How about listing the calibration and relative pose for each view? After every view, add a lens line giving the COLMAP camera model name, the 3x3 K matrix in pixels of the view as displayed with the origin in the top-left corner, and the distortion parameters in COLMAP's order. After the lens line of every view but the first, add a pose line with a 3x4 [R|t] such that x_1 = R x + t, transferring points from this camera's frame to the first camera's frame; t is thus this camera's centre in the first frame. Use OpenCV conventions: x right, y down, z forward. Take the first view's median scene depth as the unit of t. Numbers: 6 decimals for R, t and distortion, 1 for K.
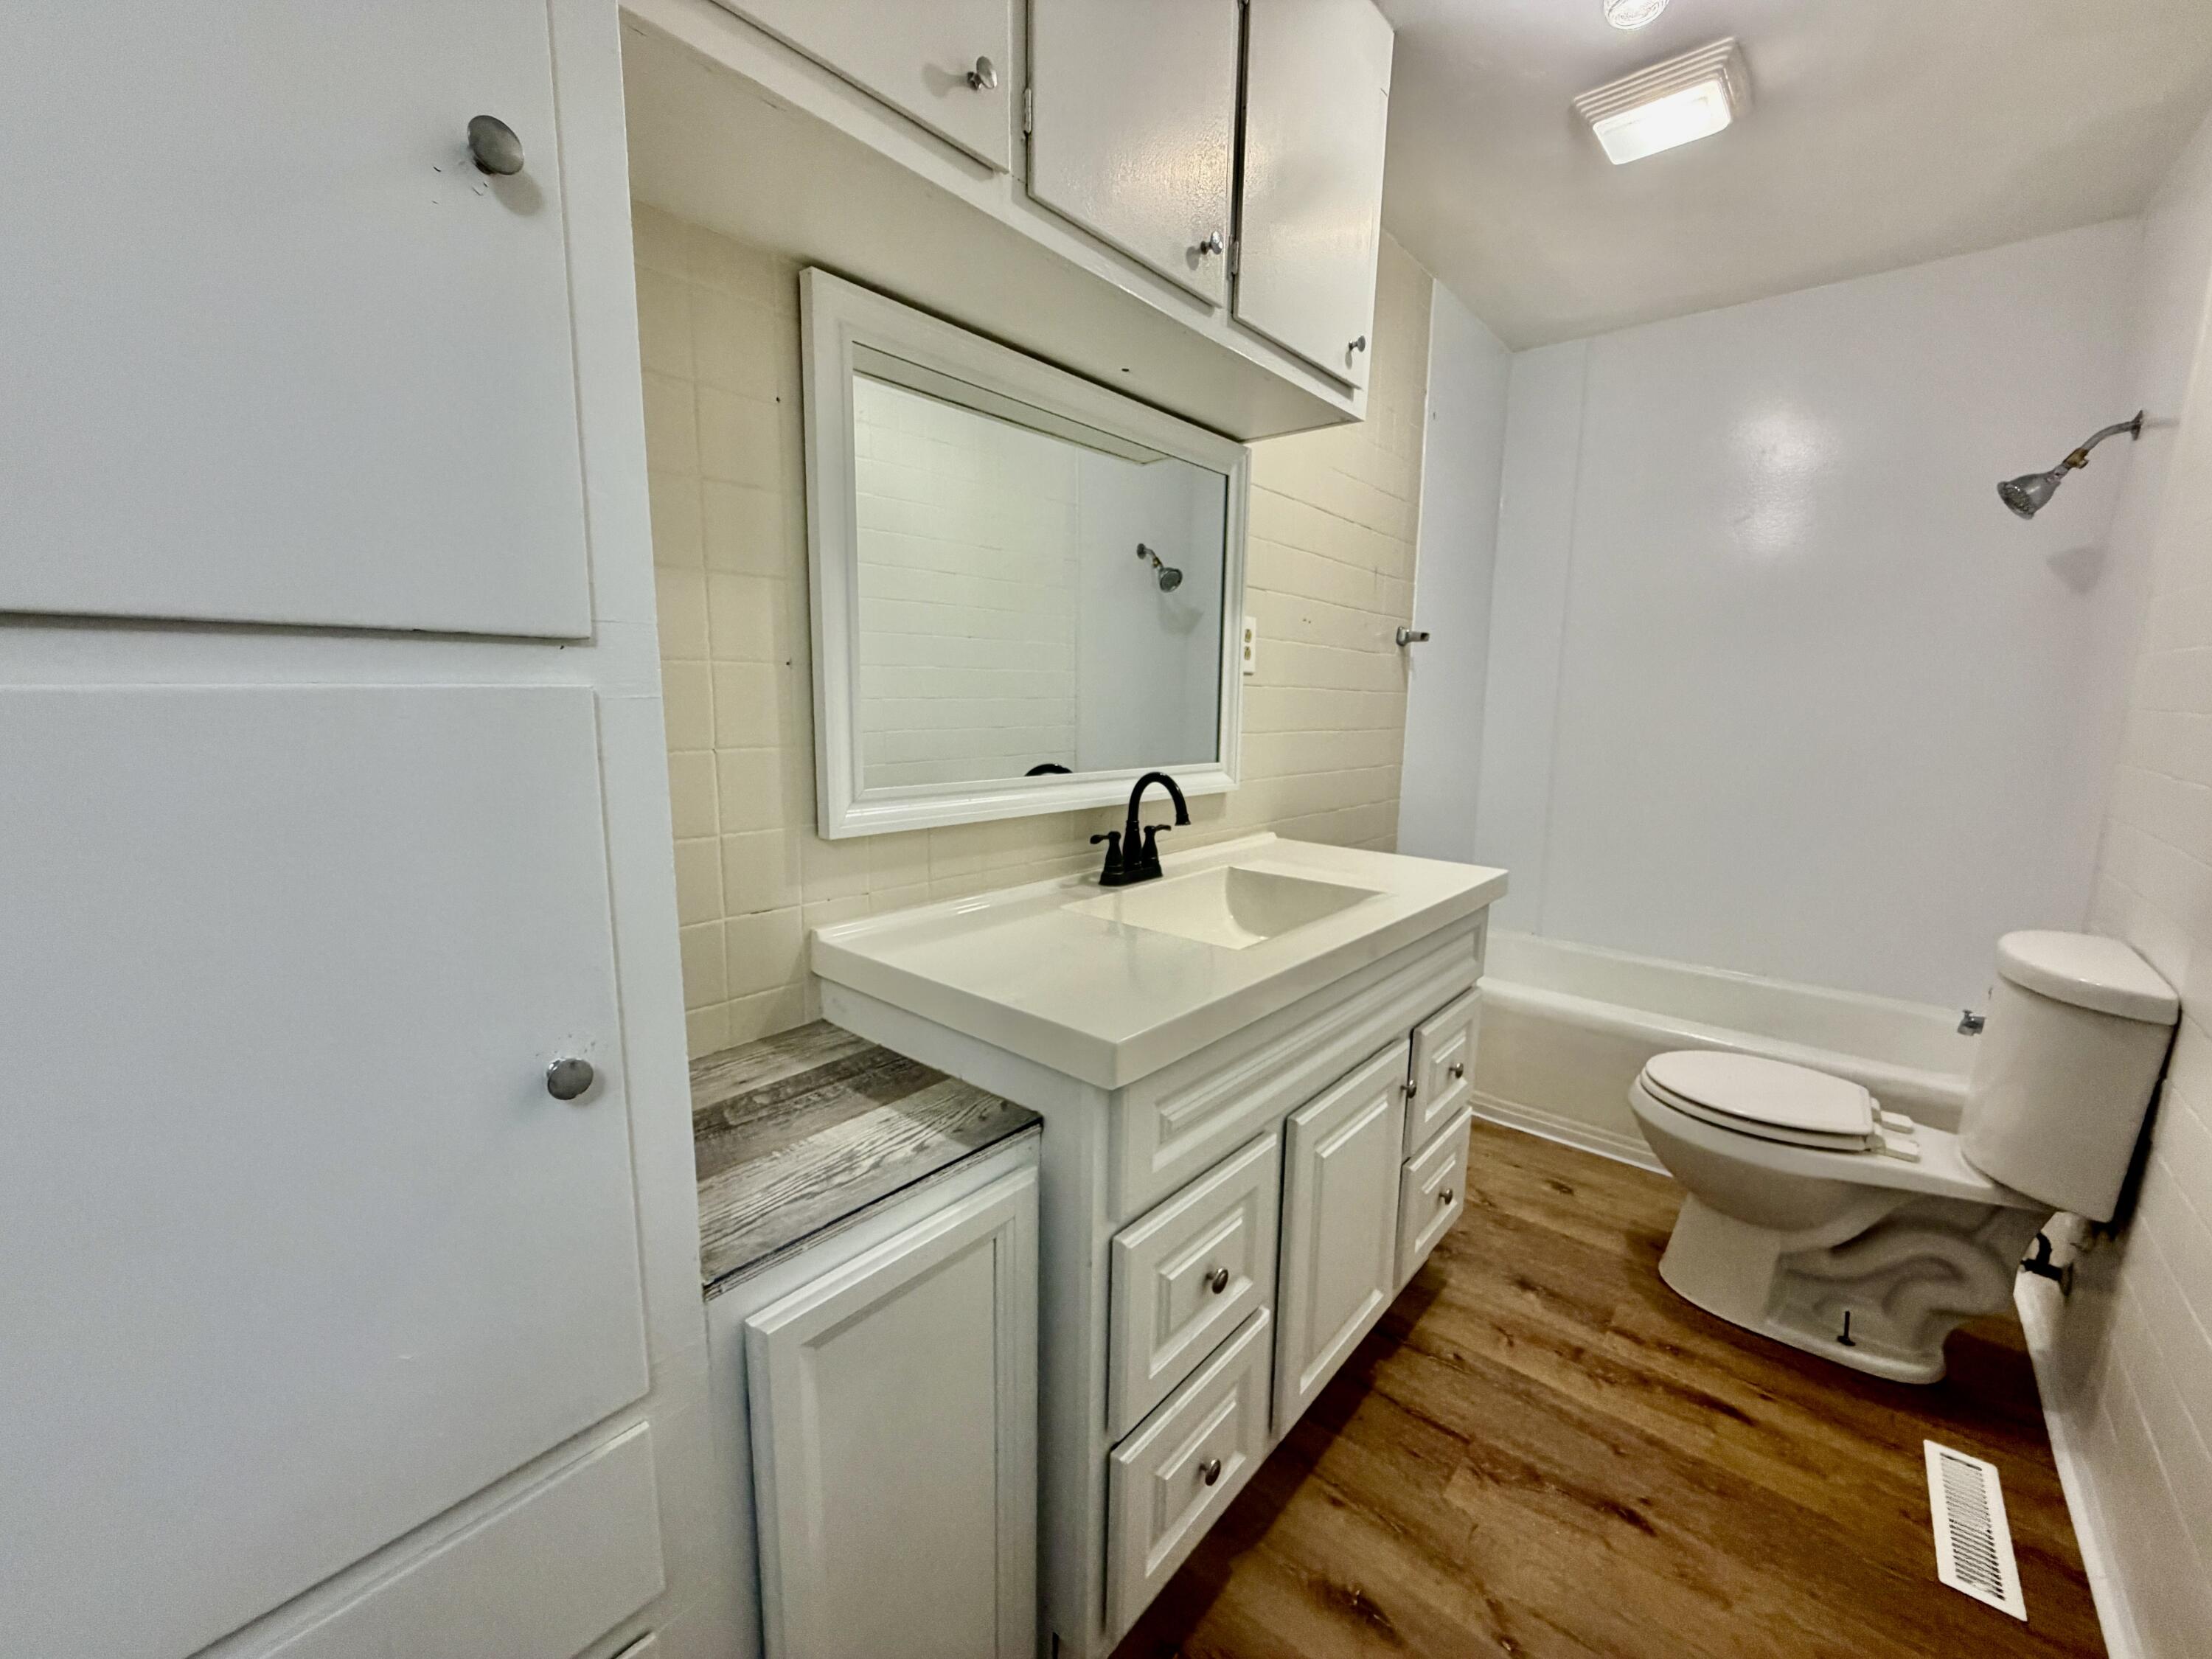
lens RADIAL K [[879.1, 0, 1106.8], [0, 879.1, 832.7], [0, 0, 1]] dist [-0.002008, 0.000542]
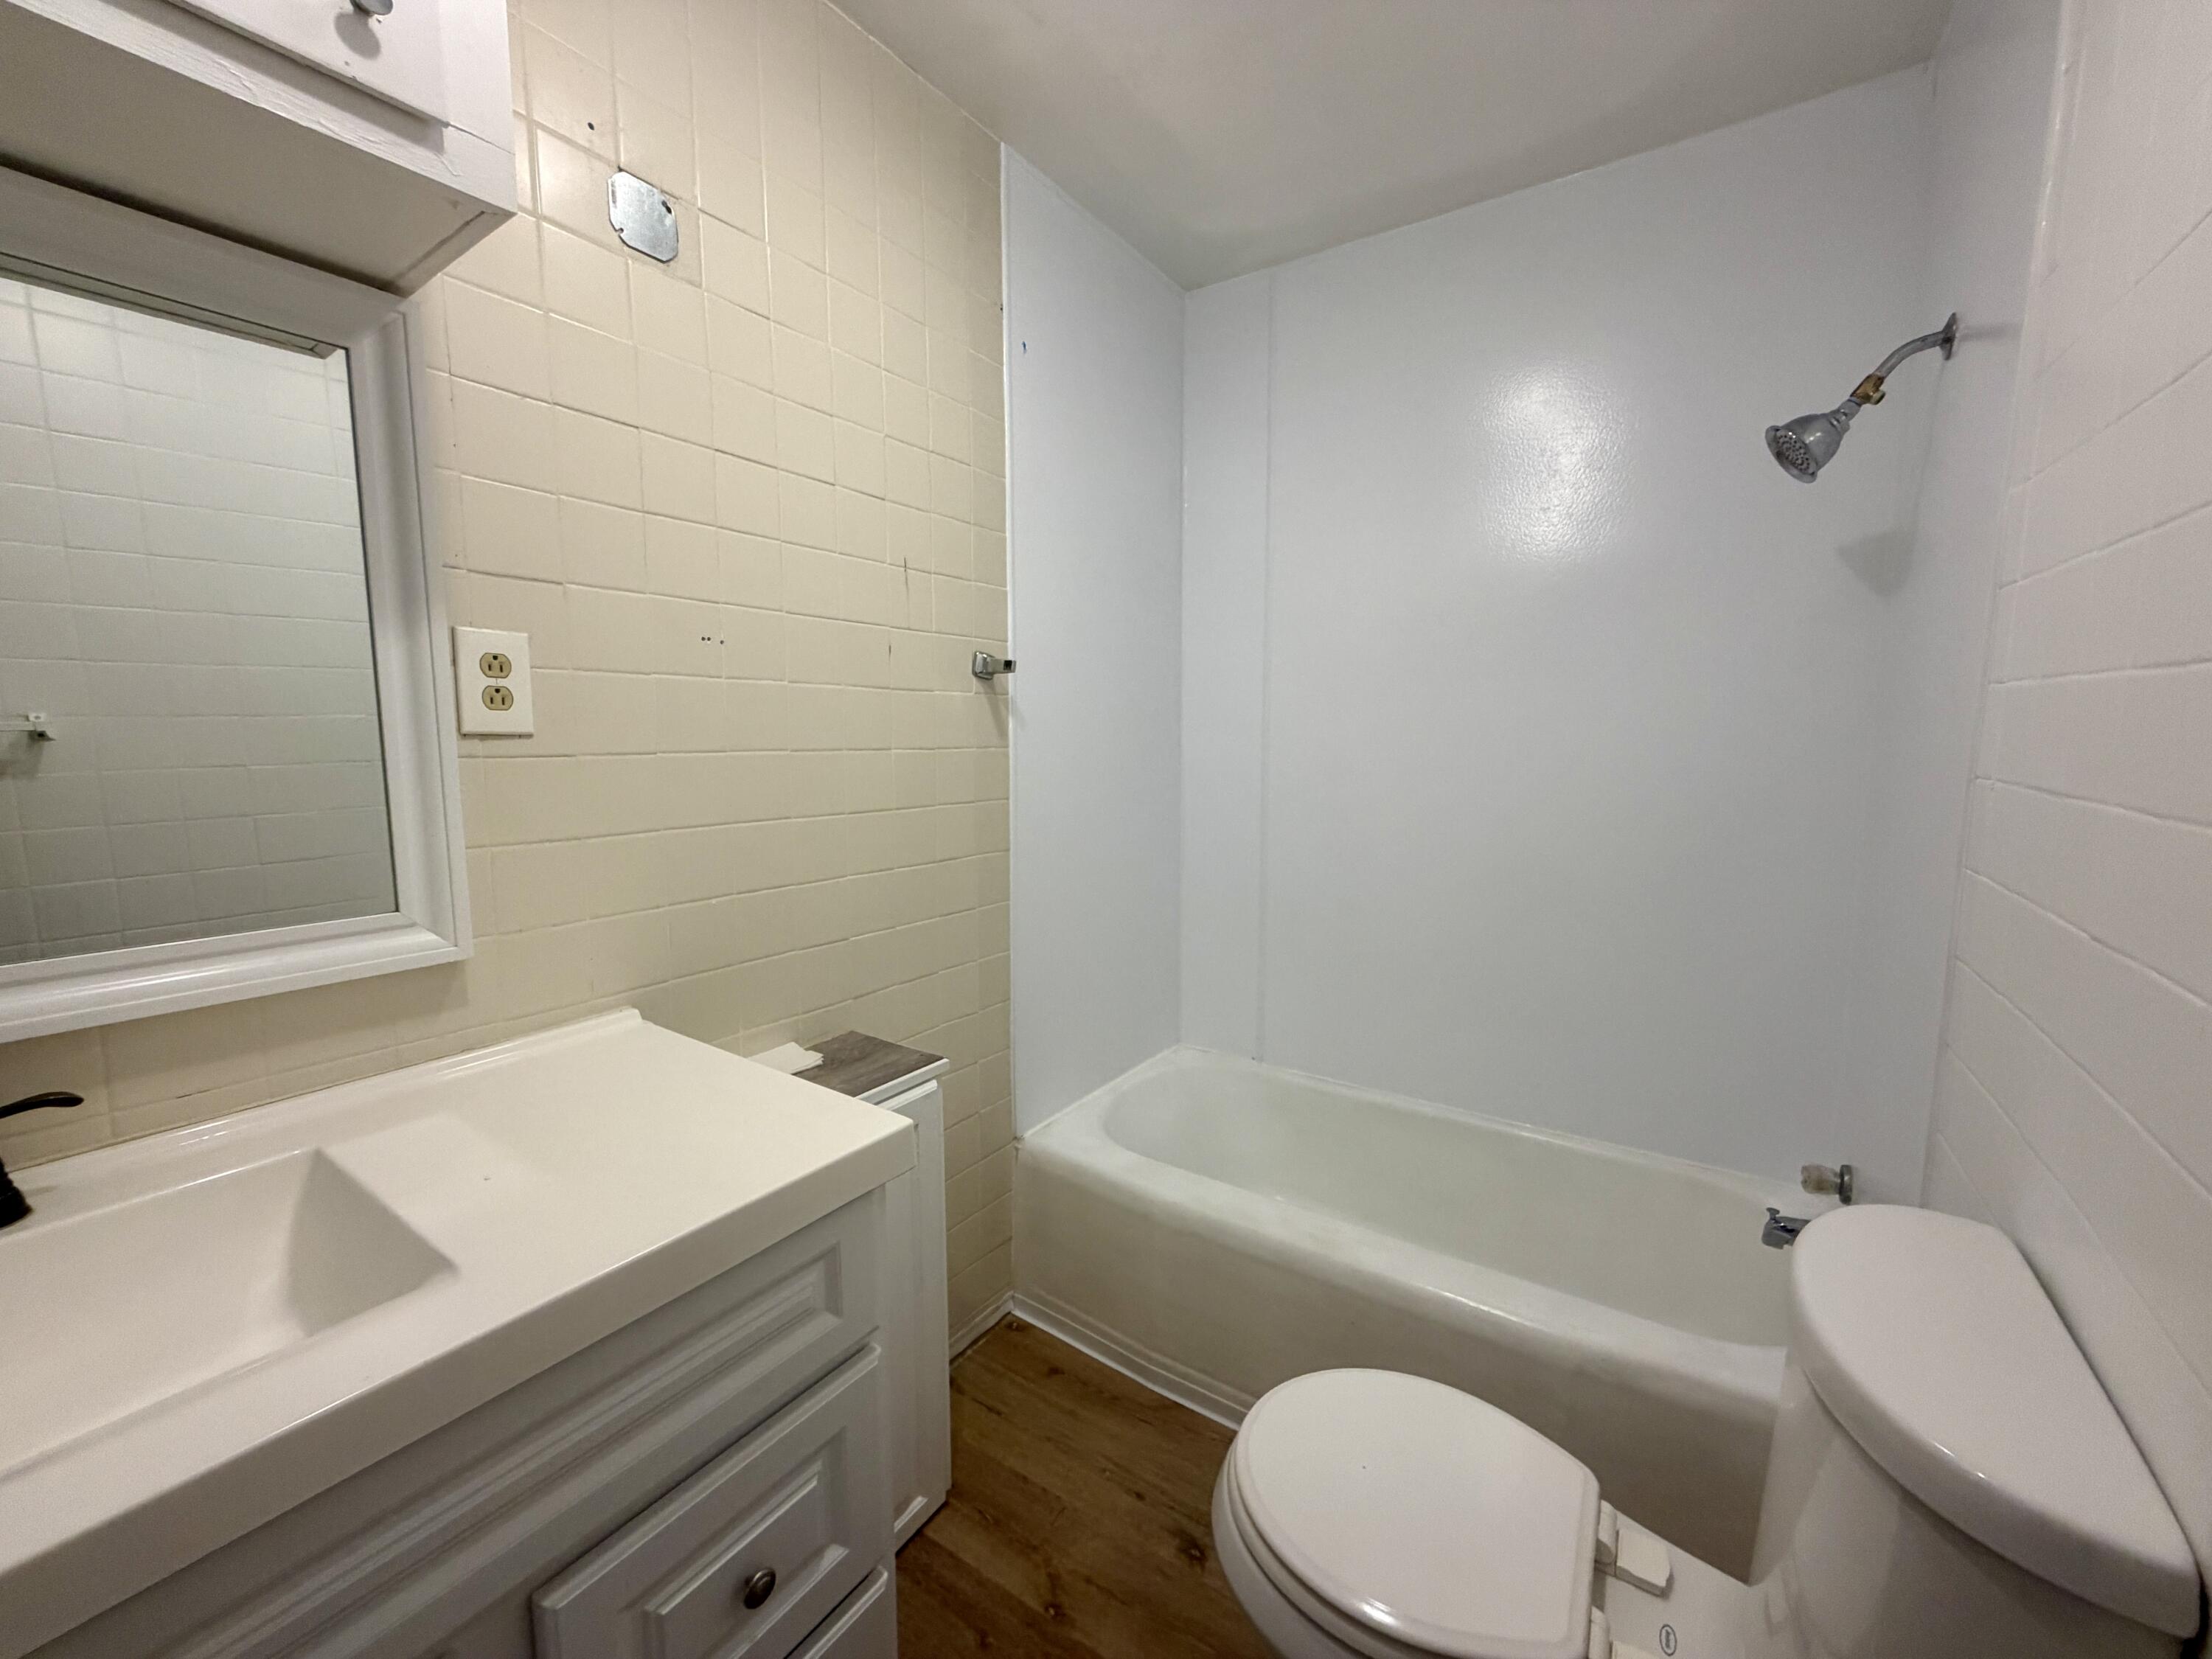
lens RADIAL K [[879.1, 0, 1102.0], [0, 879.1, 832.1], [0, 0, 1]] dist [-0.002008, 0.000542]
pose [[0.993827, -0.029041, 0.107071, 0.446062], [0.032923, 0.998856, -0.034669, -0.087938], [-0.105942, 0.037980, 0.993647, 0.413045]]
